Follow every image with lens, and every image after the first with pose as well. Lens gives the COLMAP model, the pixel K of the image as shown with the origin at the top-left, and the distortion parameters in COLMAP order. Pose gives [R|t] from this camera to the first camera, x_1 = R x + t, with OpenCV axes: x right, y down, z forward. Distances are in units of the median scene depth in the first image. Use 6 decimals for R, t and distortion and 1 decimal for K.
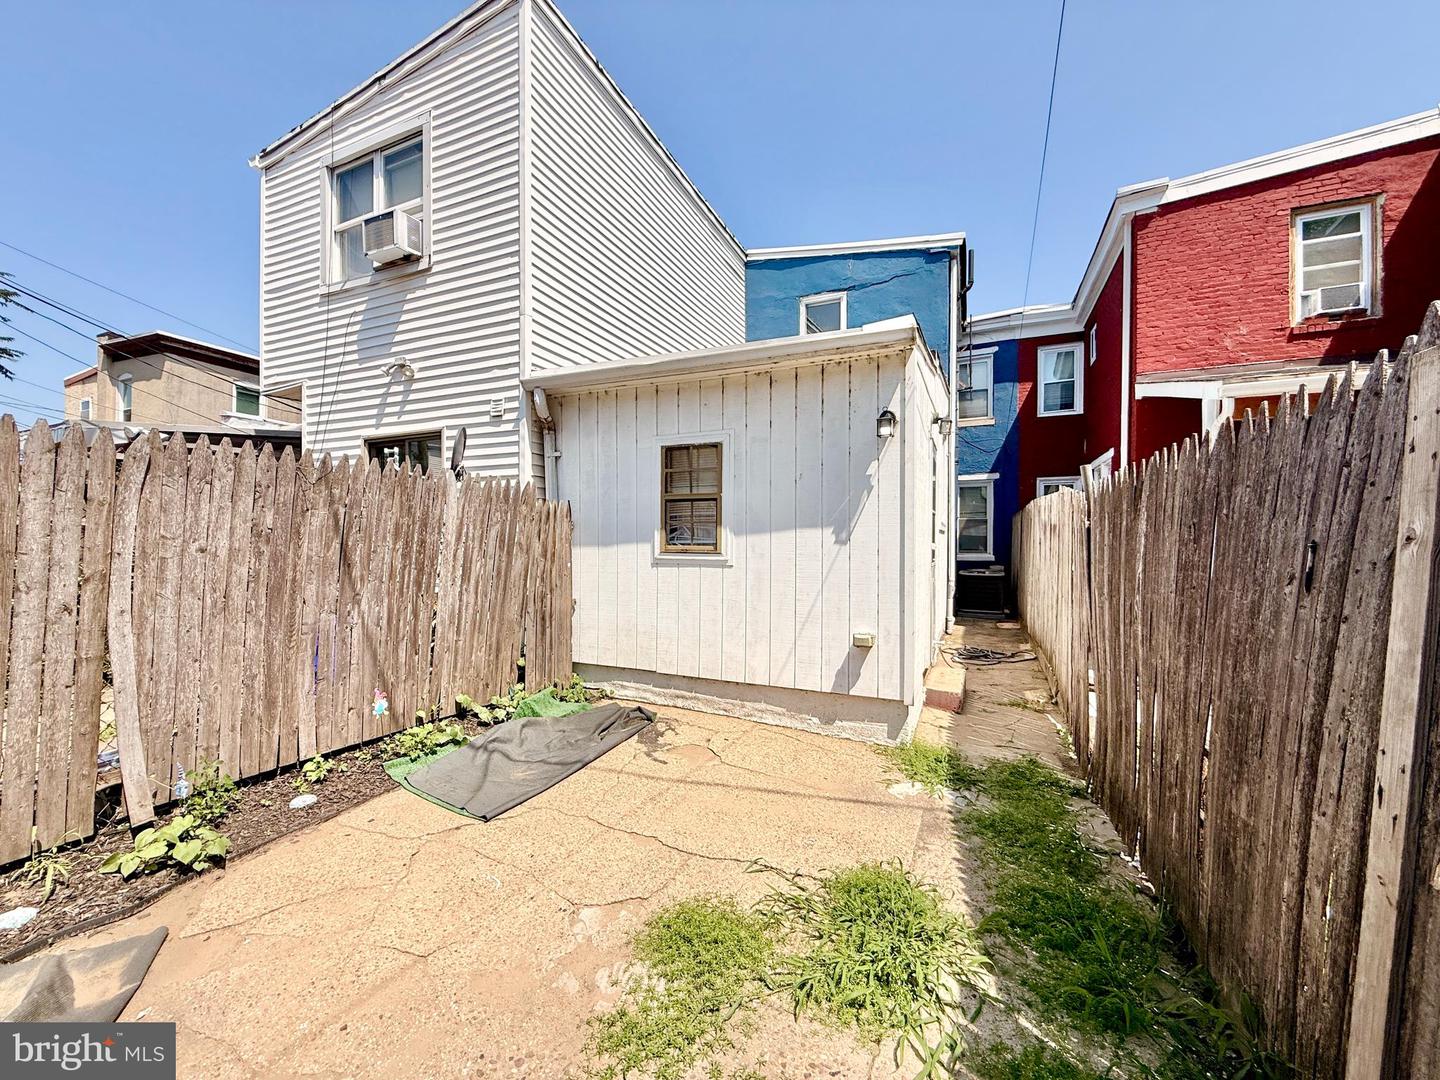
lens RADIAL K [[604.3, 0, 720.6], [0, 604.3, 542.2], [0, 0, 1]] dist [-0.001282, 0.000145]
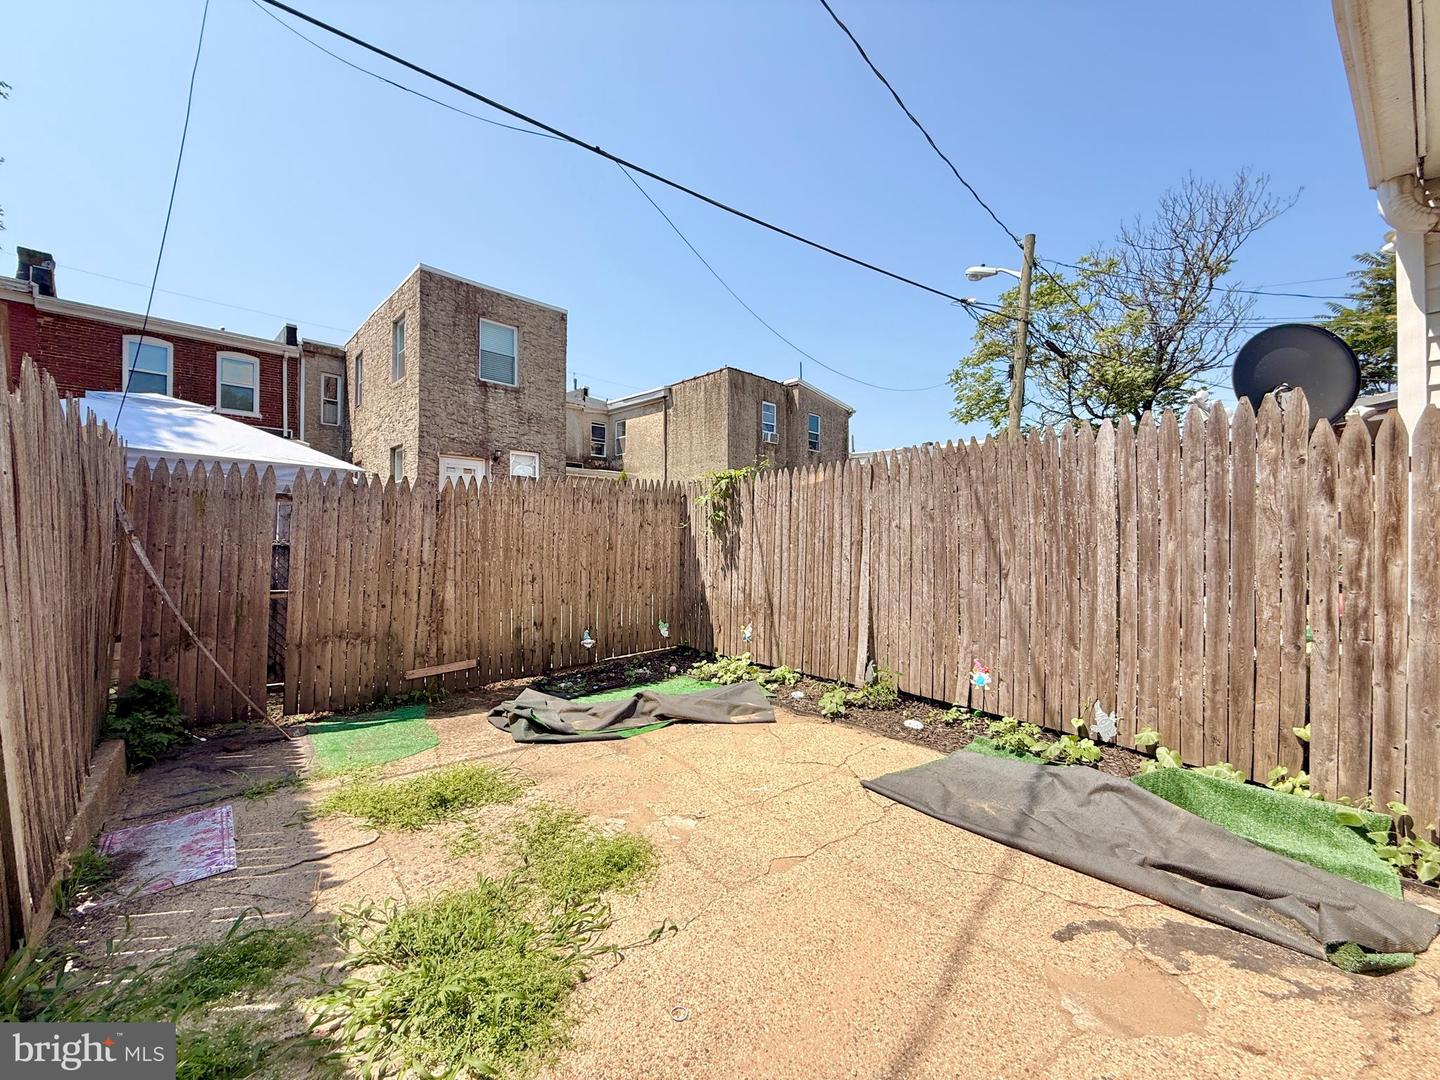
lens RADIAL K [[604.3, 0, 720.6], [0, 604.3, 542.2], [0, 0, 1]] dist [-0.001282, 0.000145]
pose [[-0.495539, -0.015461, -0.868448, 0.474713], [-0.013060, 0.999861, -0.010348, 0.053454], [0.868487, 0.006214, -0.495672, 1.002207]]
